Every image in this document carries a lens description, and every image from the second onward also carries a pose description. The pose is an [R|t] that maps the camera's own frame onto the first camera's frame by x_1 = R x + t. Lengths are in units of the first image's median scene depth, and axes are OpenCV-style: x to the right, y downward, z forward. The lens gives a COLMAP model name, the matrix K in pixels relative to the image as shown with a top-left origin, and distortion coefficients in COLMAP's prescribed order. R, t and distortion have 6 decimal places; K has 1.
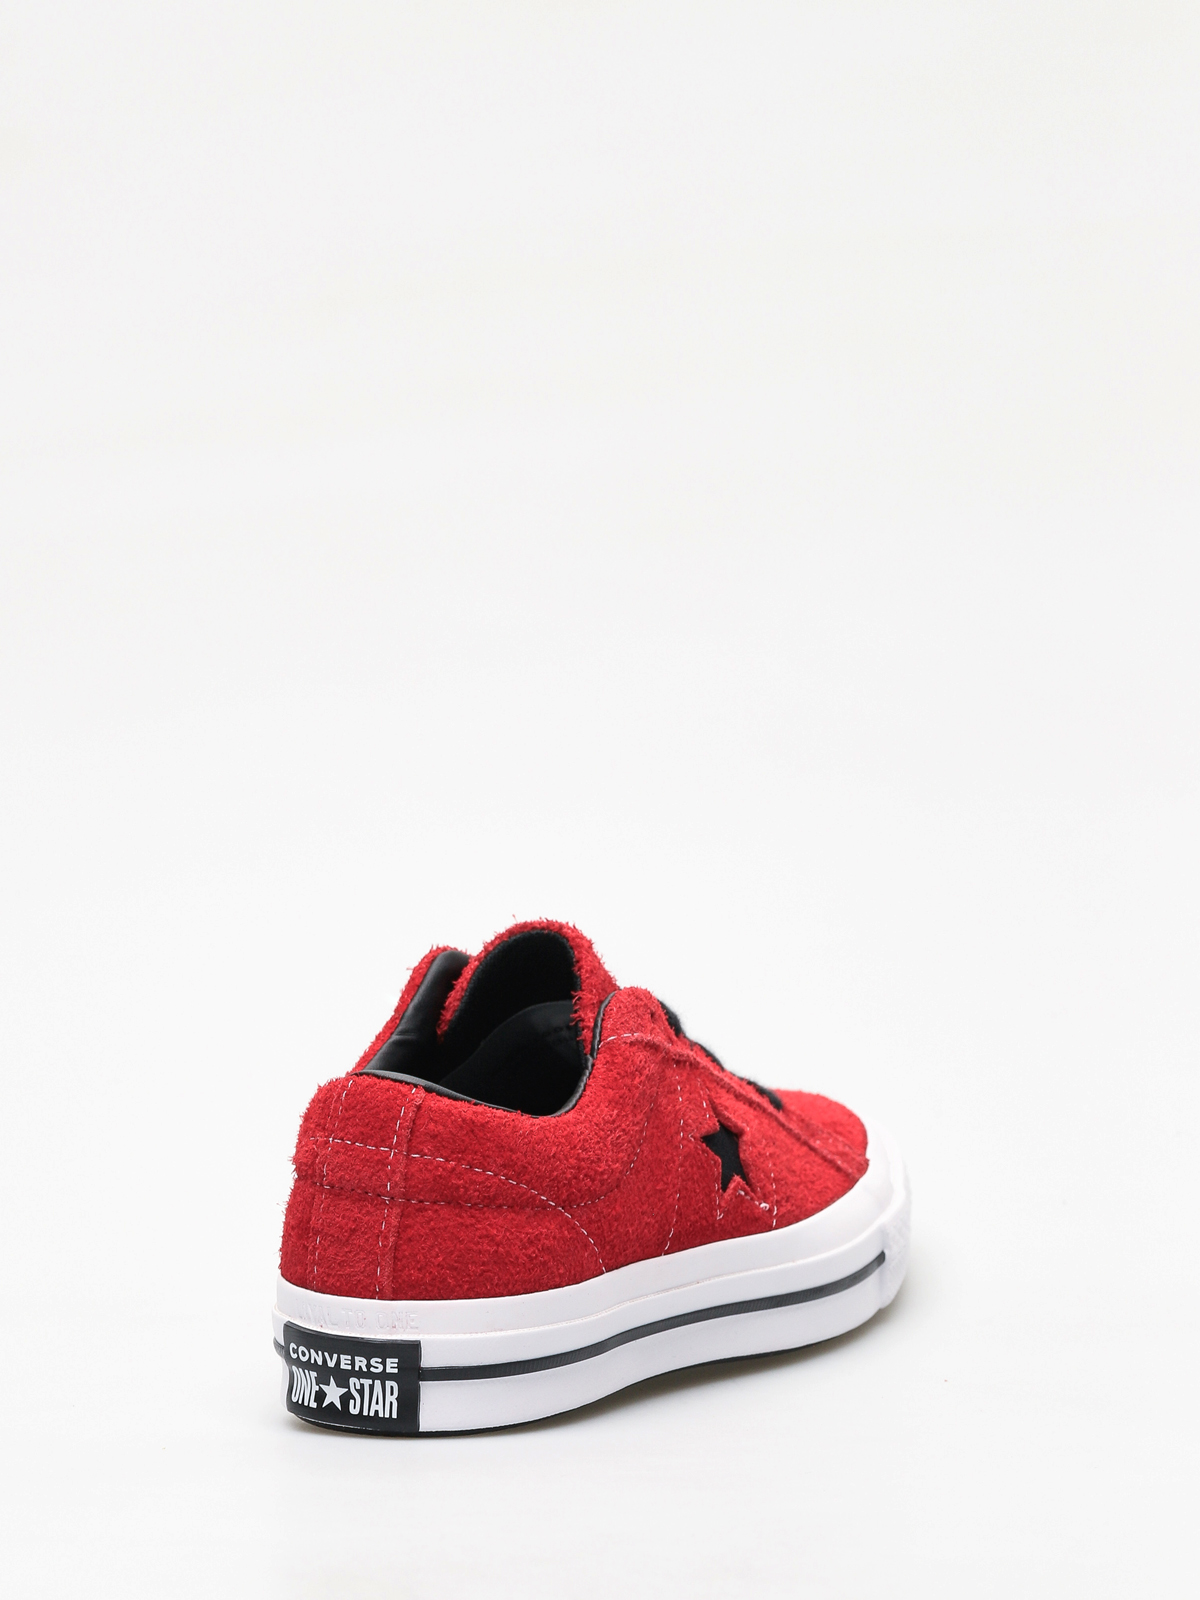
lens RADIAL K [[4499.9, 0, 600.0], [0, 4499.9, 800.0], [0, 0, 1]] dist [0.170786, -13.321201]
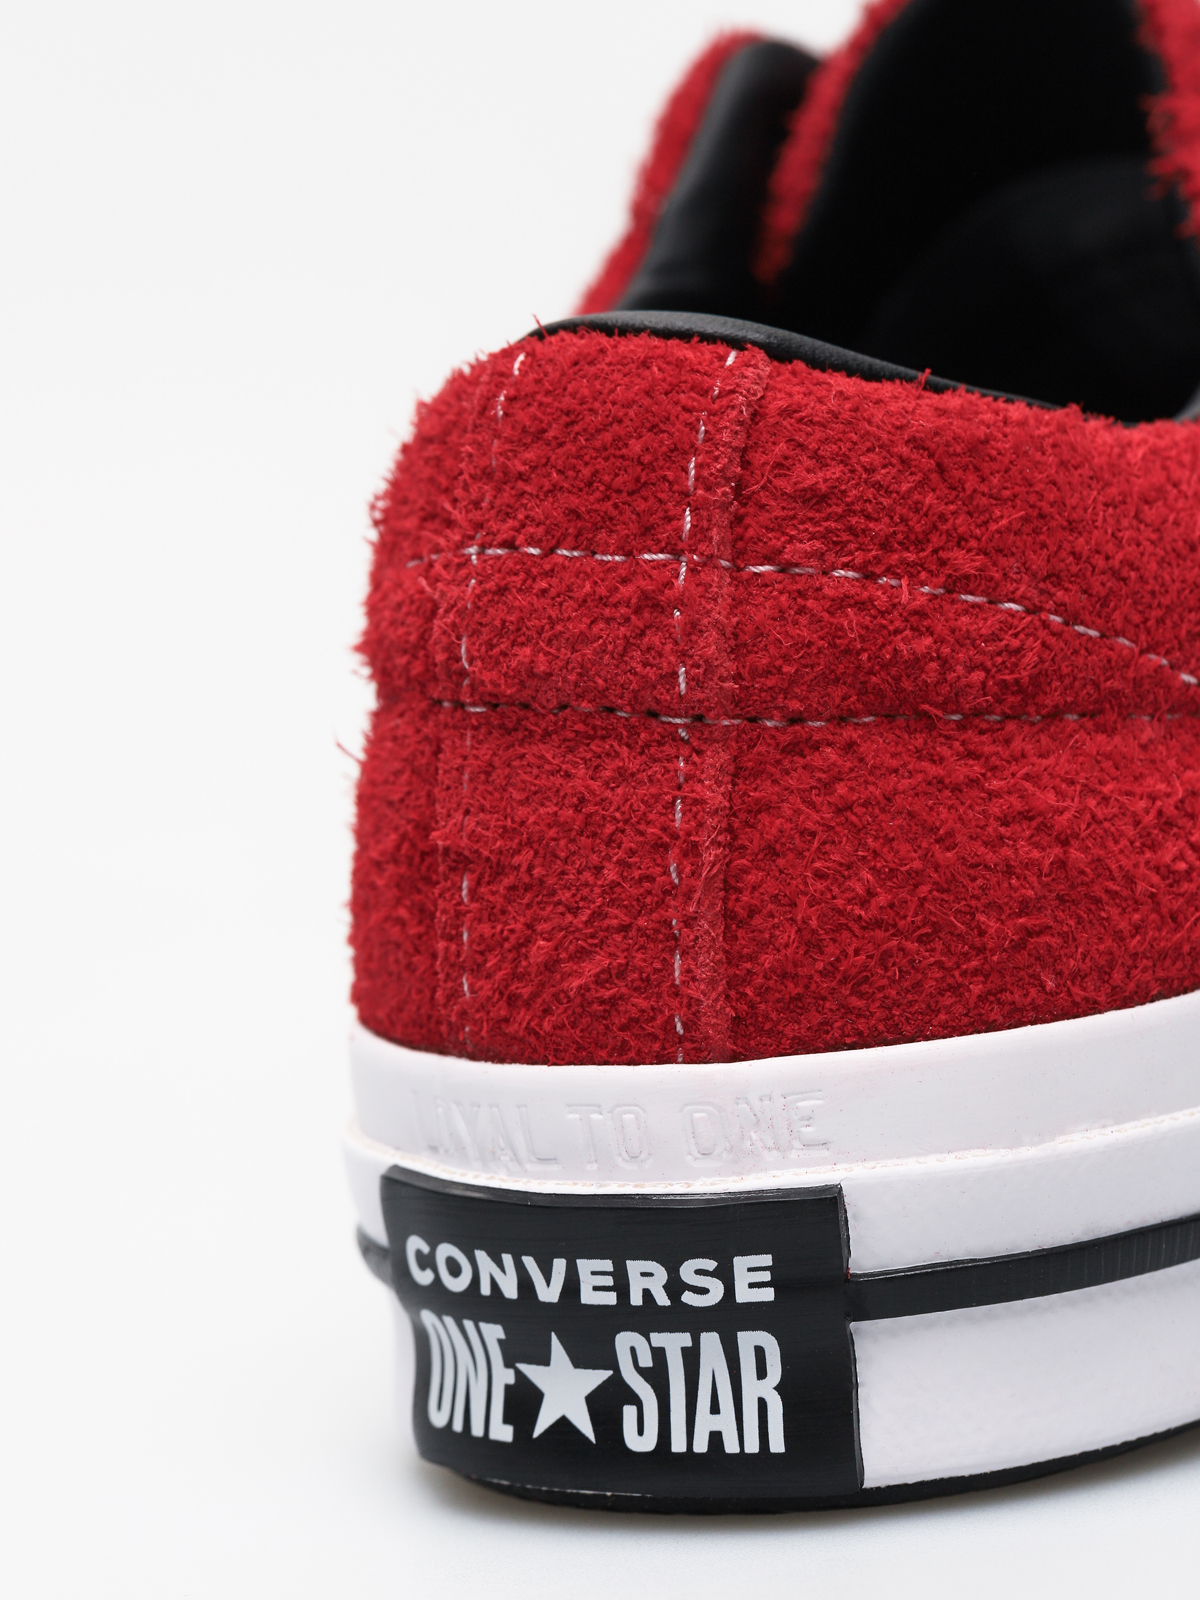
lens RADIAL K [[4499.9, 0, 600.0], [0, 4499.9, 800.0], [0, 0, 1]] dist [0.170786, -13.321201]
pose [[0.994501, -0.098854, -0.034581, -0.042805], [0.100411, 0.993852, 0.046656, 0.079209], [0.029756, -0.049871, 0.998312, 0.702007]]
